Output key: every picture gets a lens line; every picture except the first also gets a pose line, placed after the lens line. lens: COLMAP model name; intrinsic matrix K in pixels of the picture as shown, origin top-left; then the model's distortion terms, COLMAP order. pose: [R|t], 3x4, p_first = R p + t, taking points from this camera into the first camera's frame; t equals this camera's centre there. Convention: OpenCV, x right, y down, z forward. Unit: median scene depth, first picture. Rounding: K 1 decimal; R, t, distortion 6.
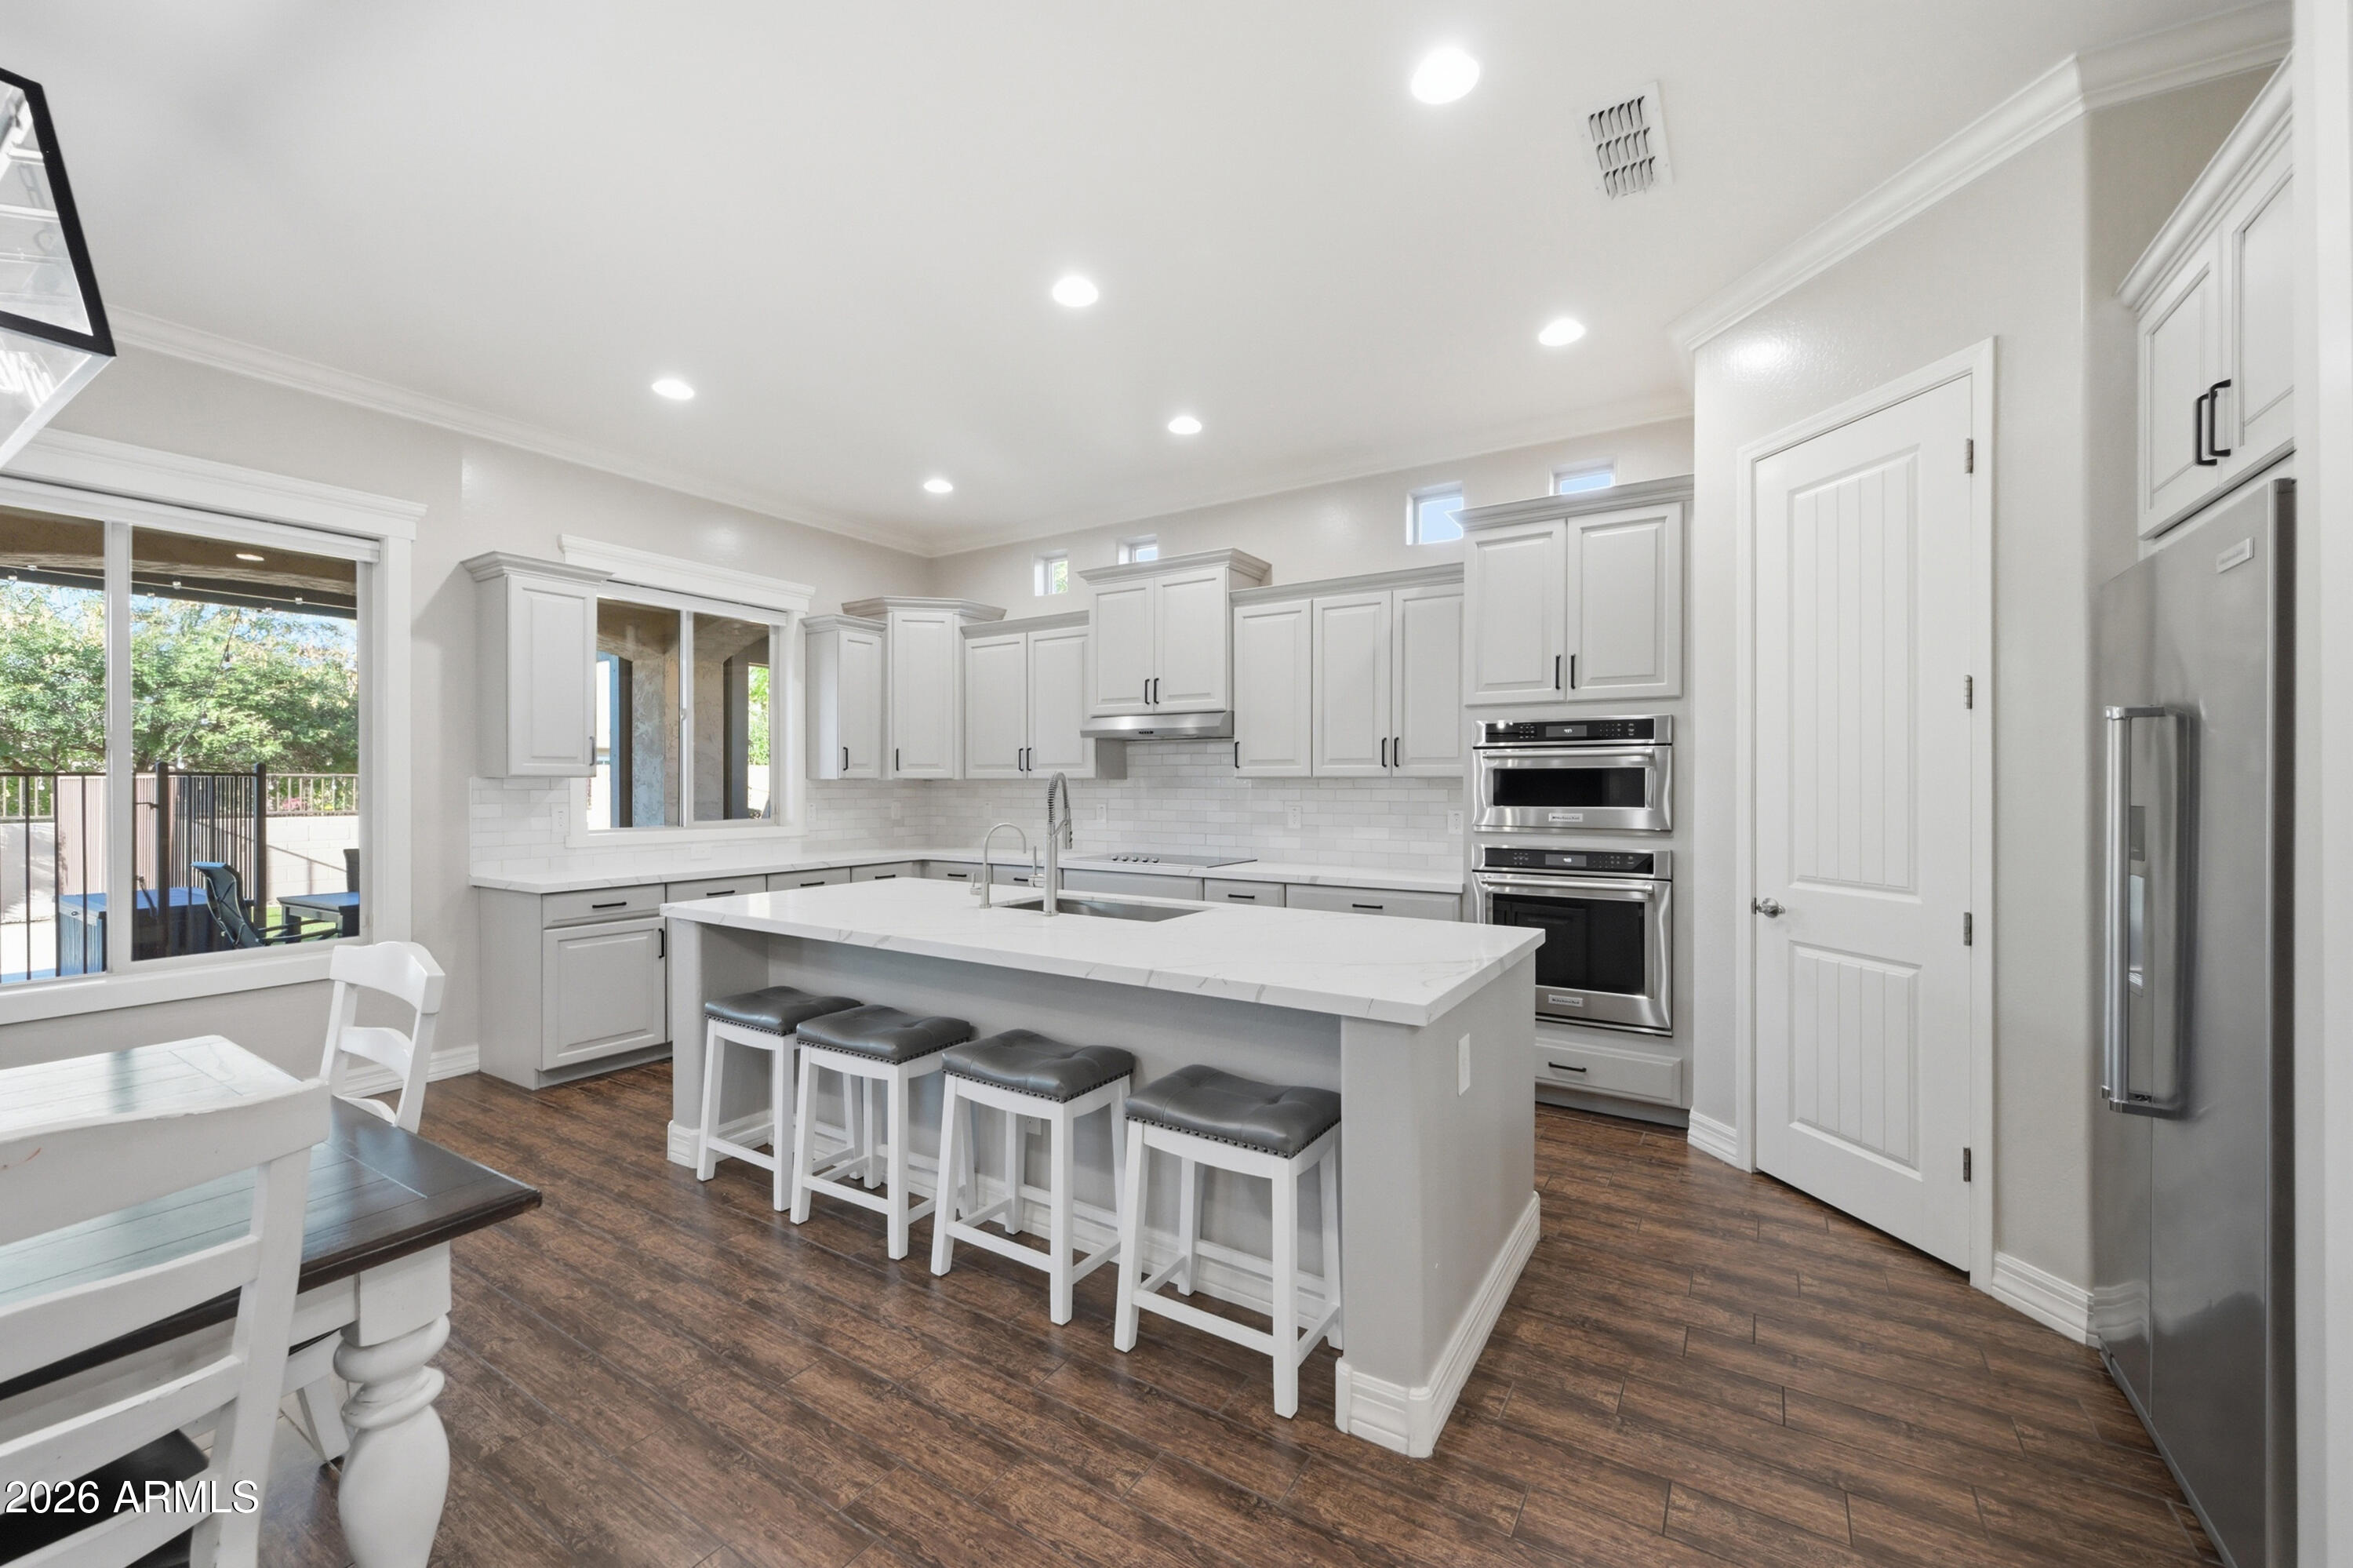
lens RADIAL K [[932.8, 0, 1182.4], [0, 932.8, 786.3], [0, 0, 1]] dist [0.003420, 0.000313]
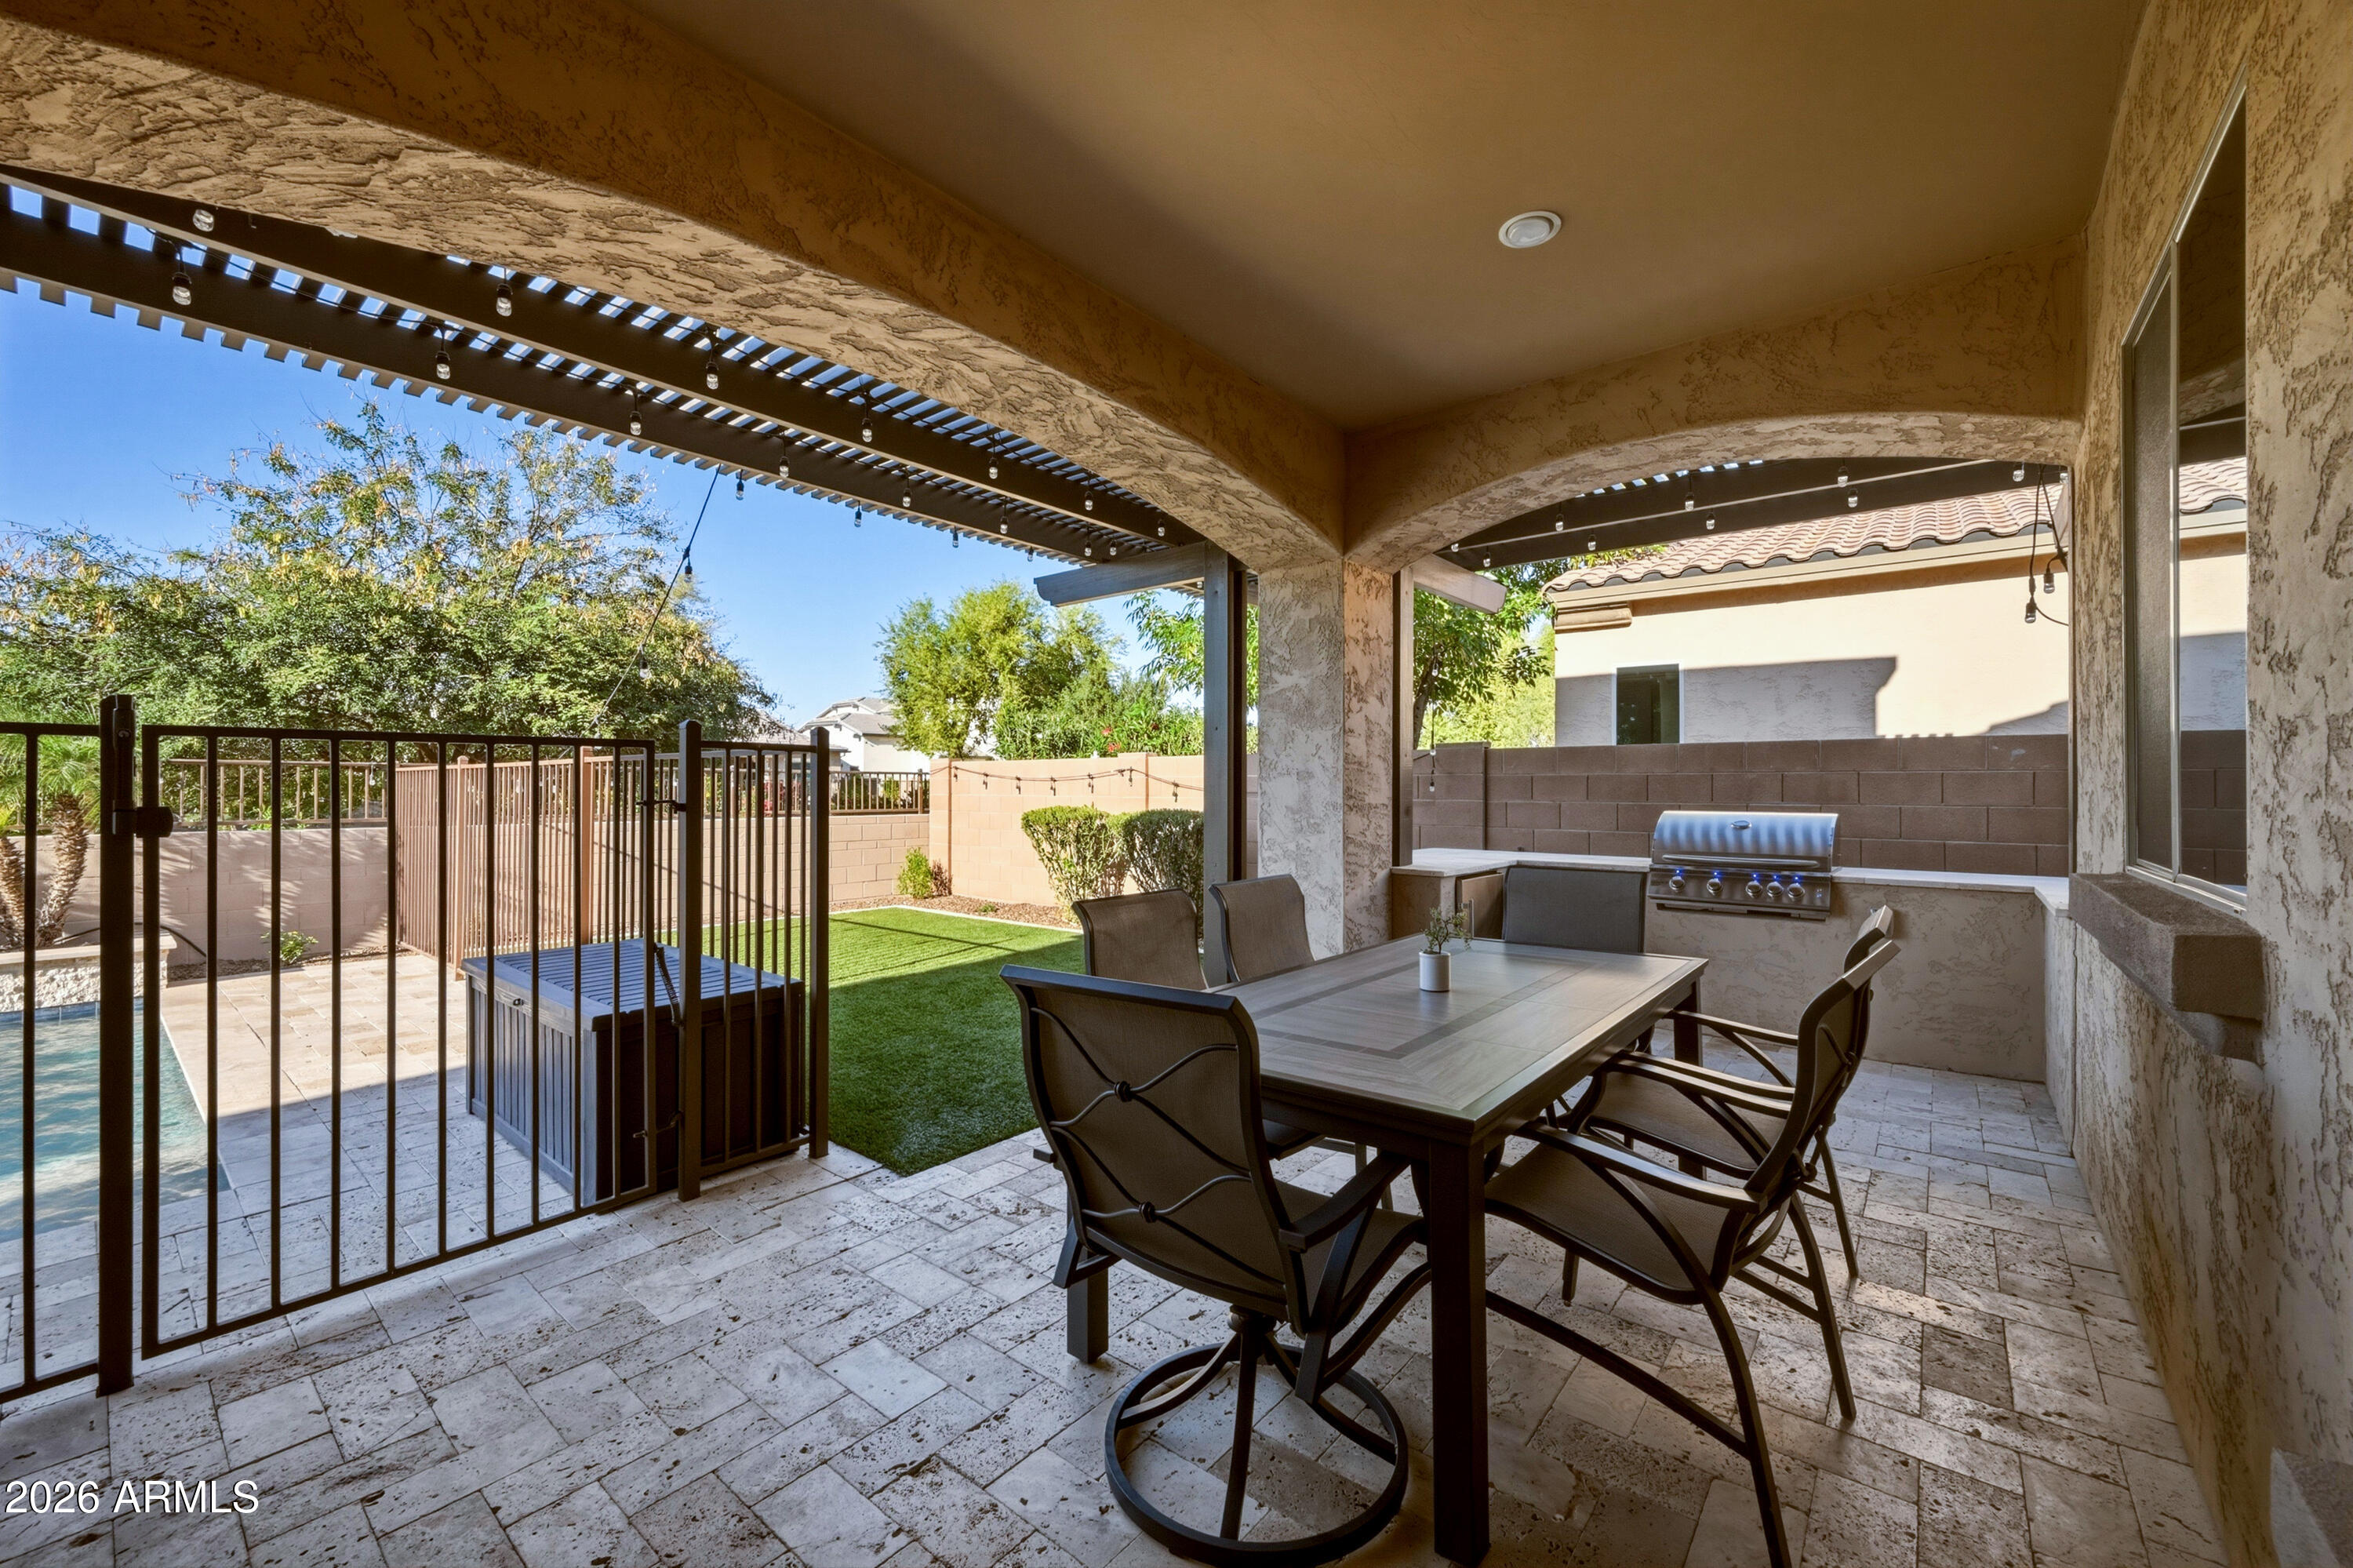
lens RADIAL K [[932.8, 0, 1183.8], [0, 932.8, 778.9], [0, 0, 1]] dist [0.003420, 0.000313]
pose [[0.992961, -0.004686, -0.118351, -0.397823], [0.003864, 0.999967, -0.007176, 0.003983], [0.118381, 0.006669, 0.992946, 0.271201]]
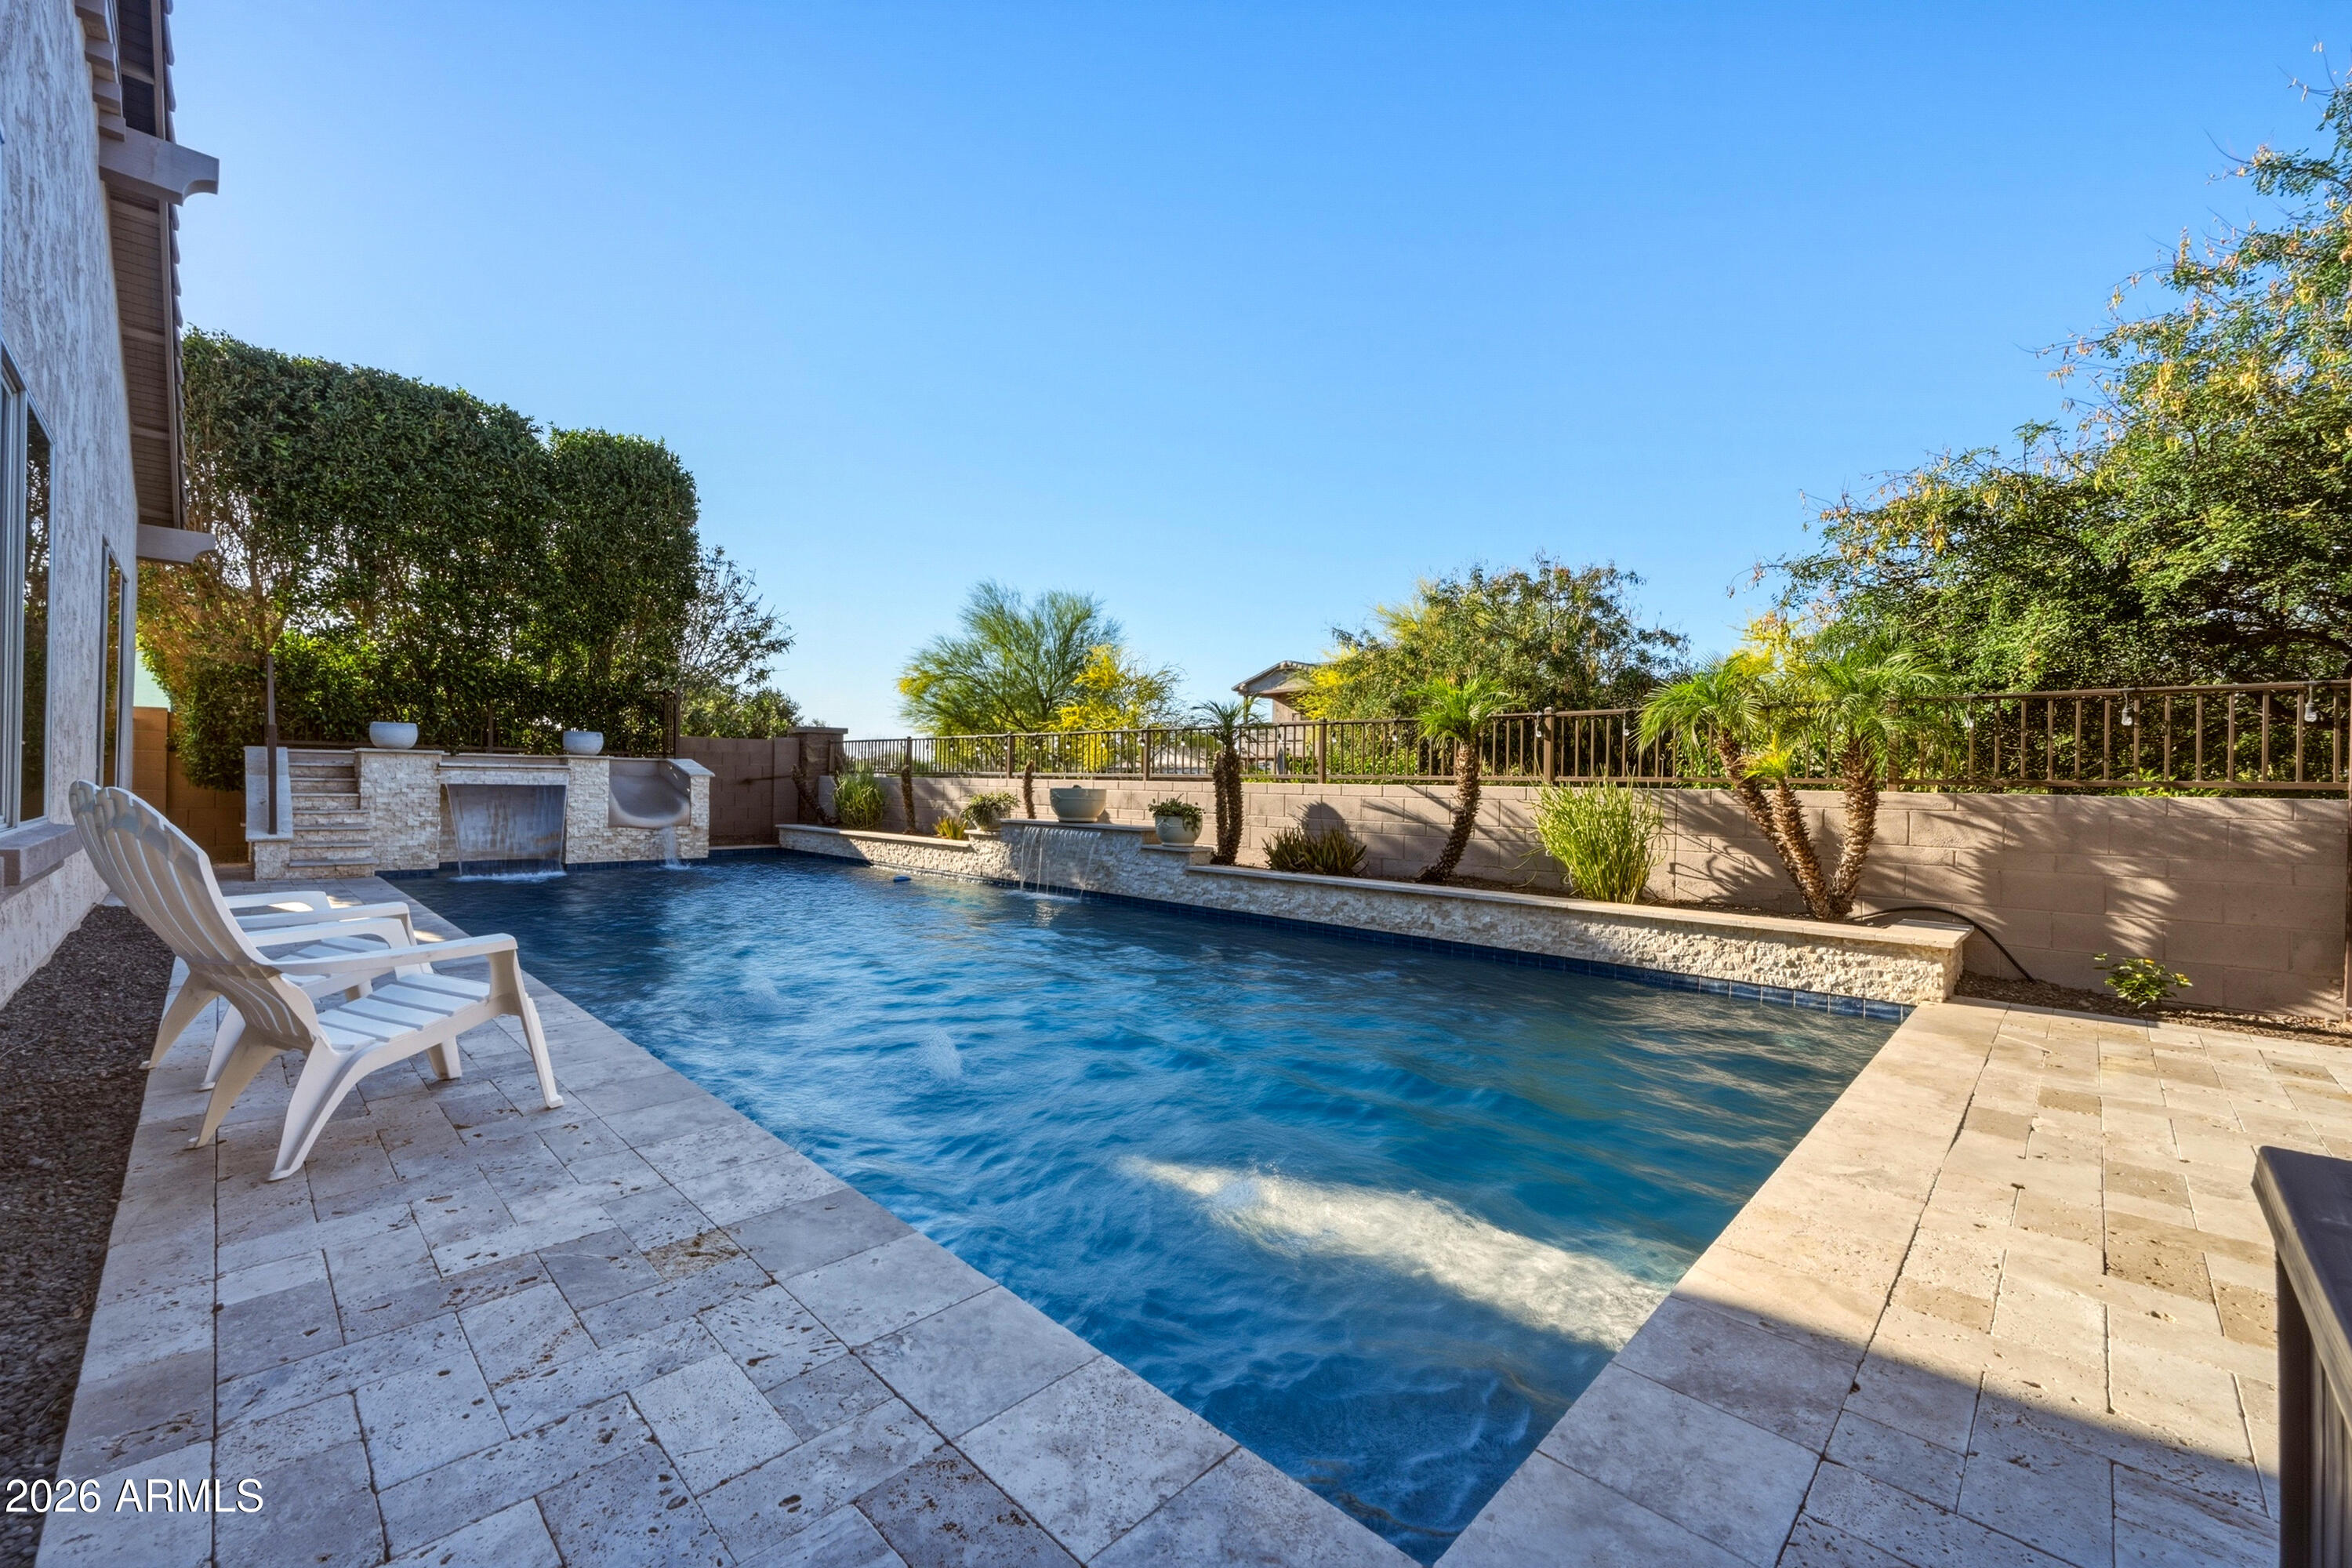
lens RADIAL K [[932.4, 0, 1175.1], [0, 932.4, 783.8], [0, 0, 1]] dist [0.003420, 0.000313]
pose [[-0.198081, -0.010681, -0.980127, -0.595431], [-0.015851, 0.999845, -0.007693, 0.035225], [0.980057, 0.014012, -0.198220, 0.492917]]
